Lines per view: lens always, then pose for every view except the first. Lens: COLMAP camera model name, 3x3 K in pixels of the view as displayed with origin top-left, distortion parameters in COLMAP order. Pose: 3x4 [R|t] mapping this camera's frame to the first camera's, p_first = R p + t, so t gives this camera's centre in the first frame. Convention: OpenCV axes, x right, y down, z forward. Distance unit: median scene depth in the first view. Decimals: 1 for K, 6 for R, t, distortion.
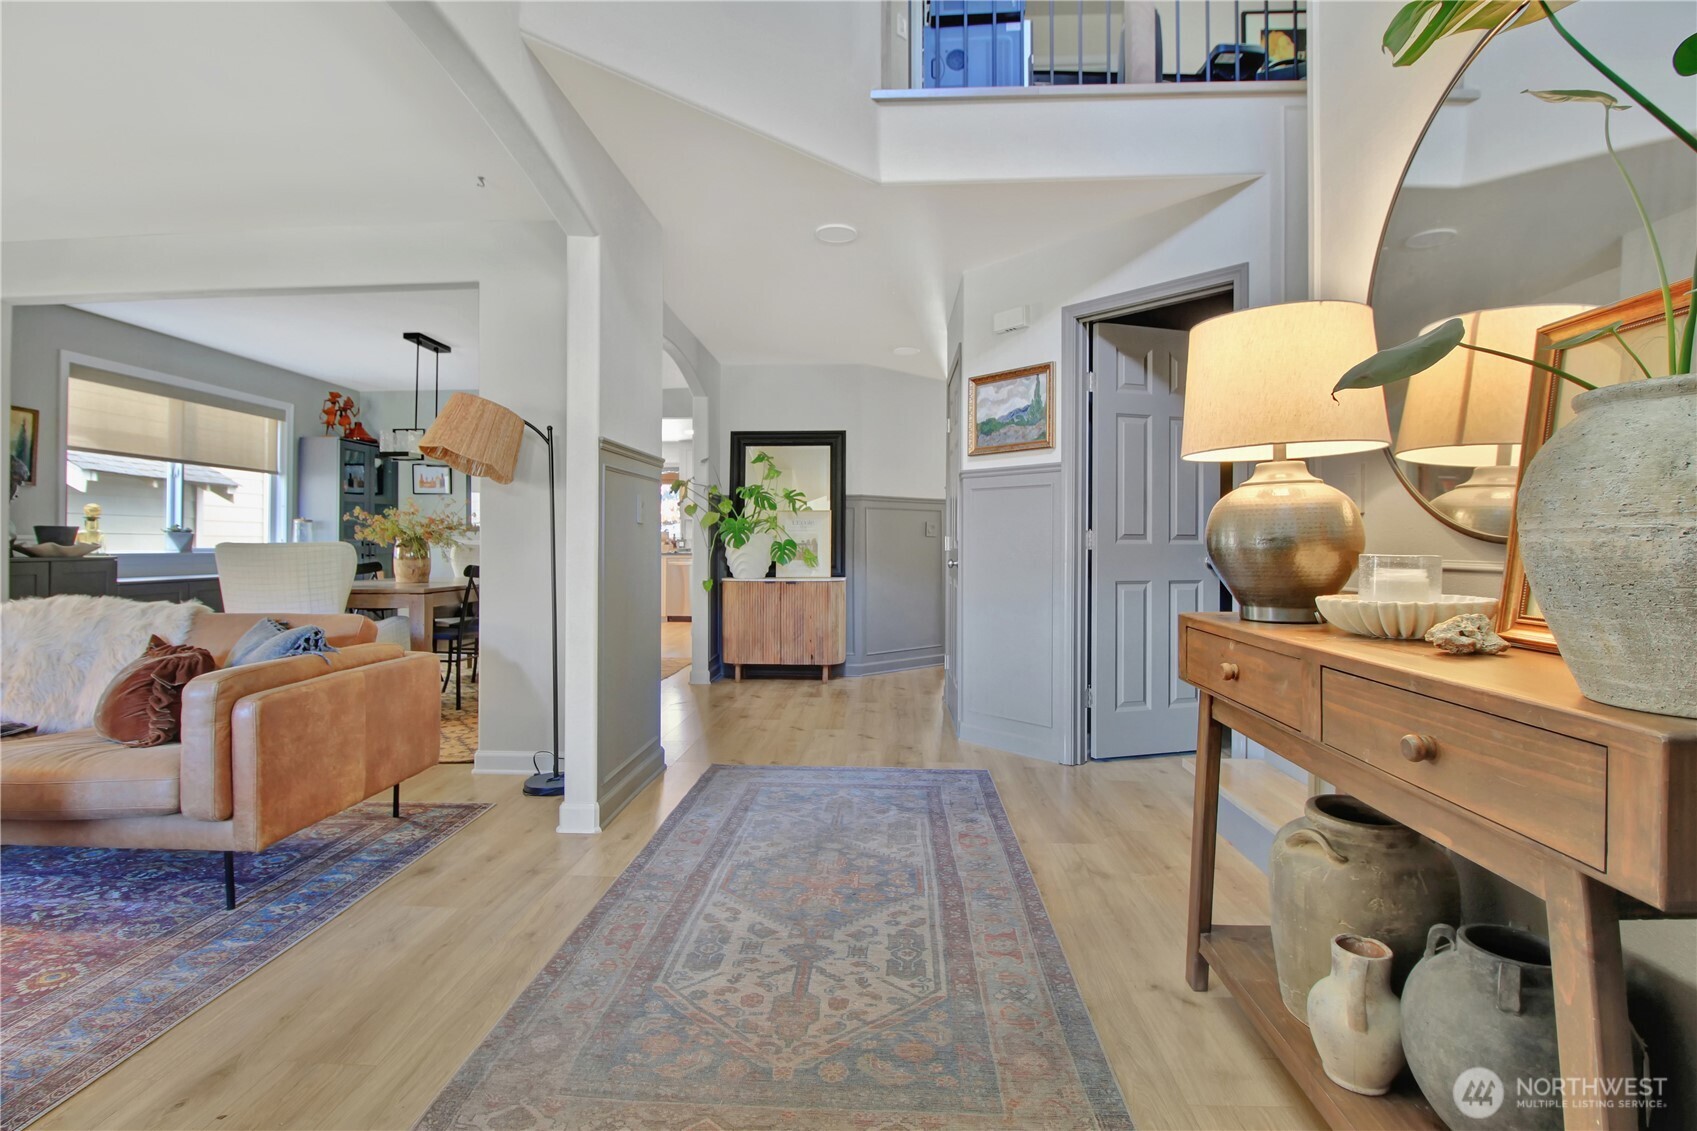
lens RADIAL K [[812.2, 0, 849.6], [0, 812.2, 546.9], [0, 0, 1]] dist [0.001168, -0.014305]
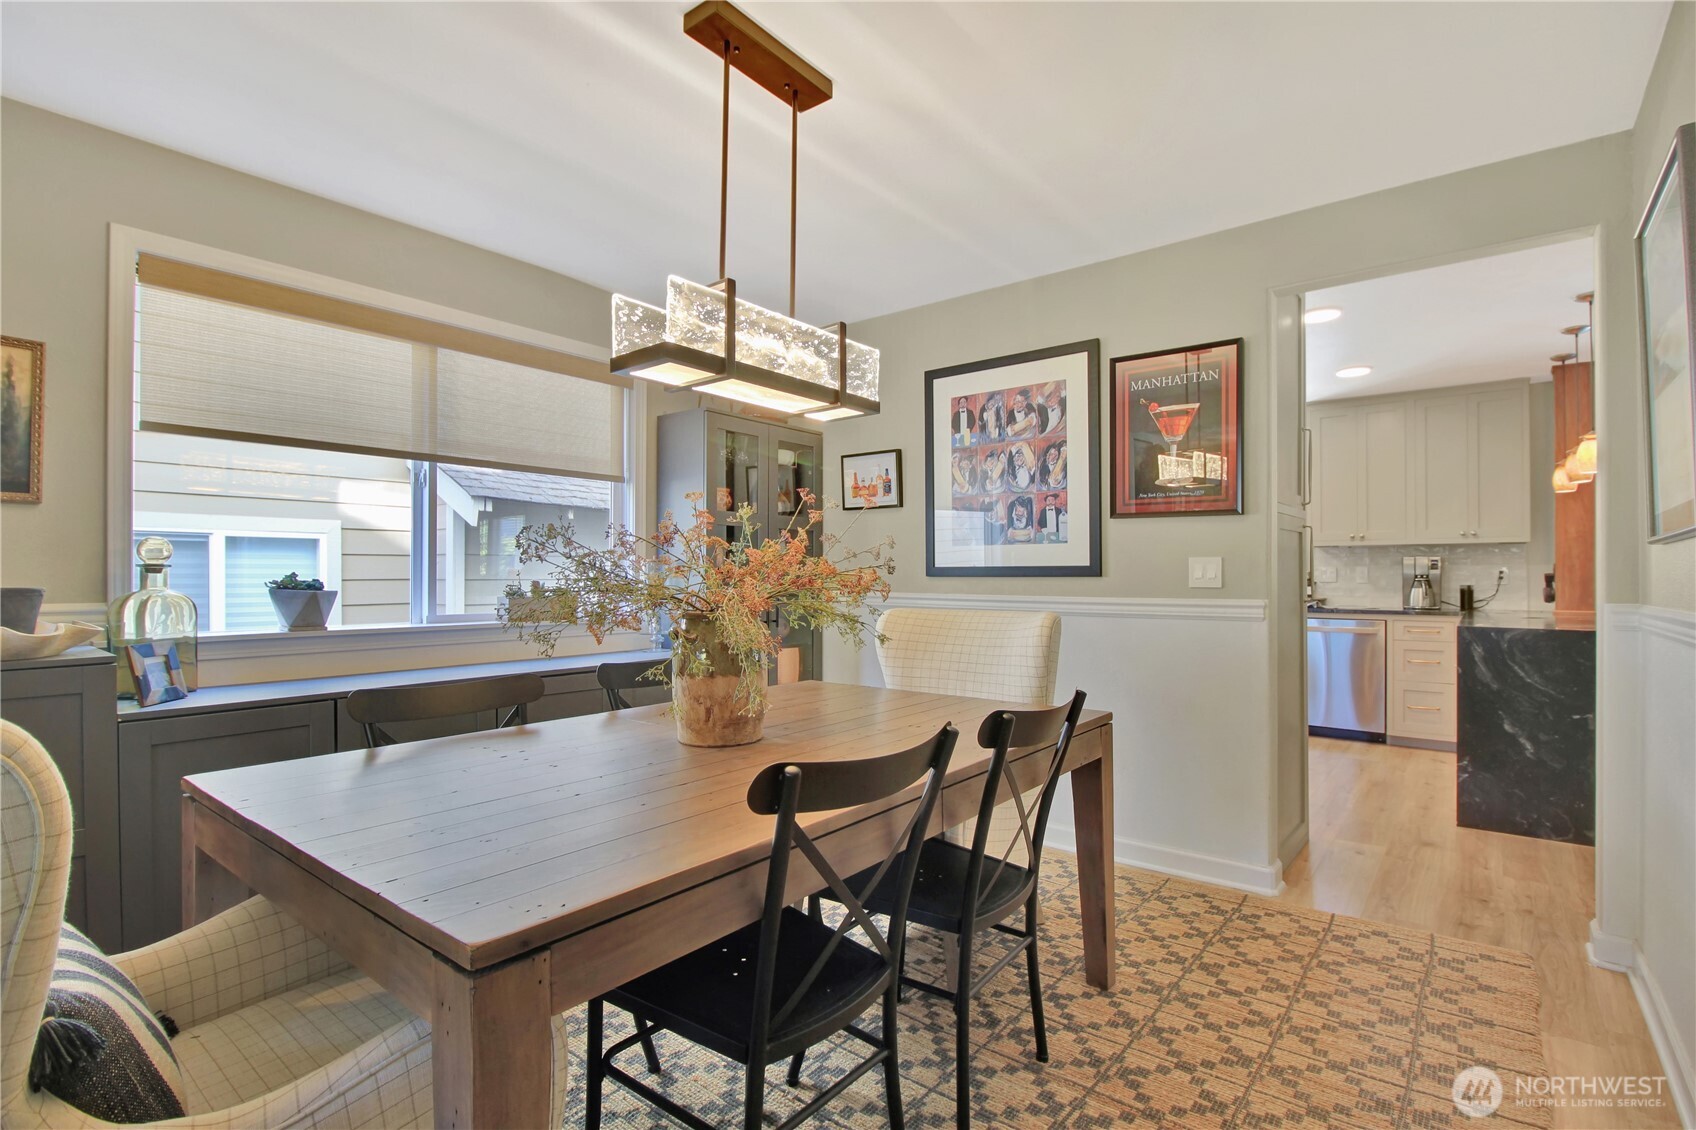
lens RADIAL K [[811.7, 0, 849.1], [0, 811.7, 546.4], [0, 0, 1]] dist [0.001168, -0.014305]
pose [[0.817049, -0.022936, -0.576112, -0.580109], [0.000889, 0.999257, -0.038521, -0.050300], [0.576568, 0.030962, 0.816462, 1.495429]]
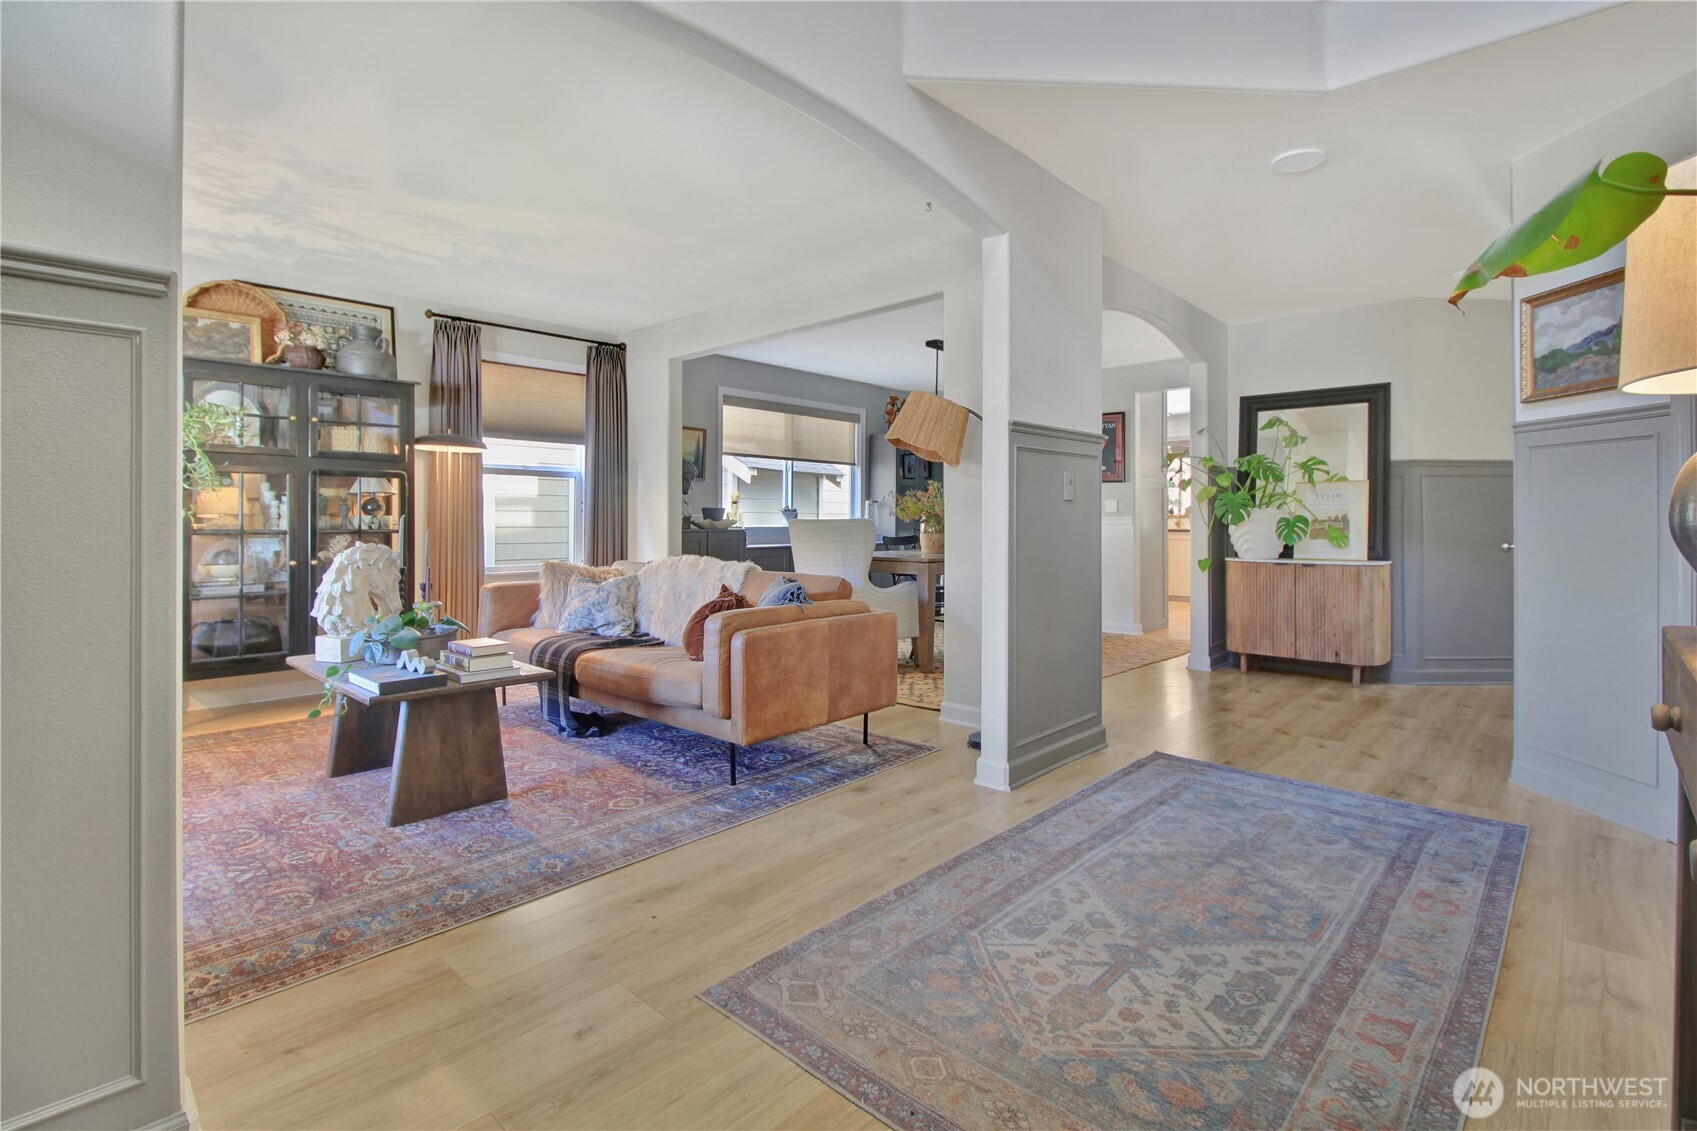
lens RADIAL K [[804.3, 0, 841.1], [0, 804.3, 516.1], [0, 0, 1]] dist [0.002758, -0.013374]
pose [[0.764918, -0.002375, -0.644123, 0.214682], [-0.003332, 0.999965, -0.007643, -0.000472], [0.644119, 0.007992, 0.764884, 0.052177]]
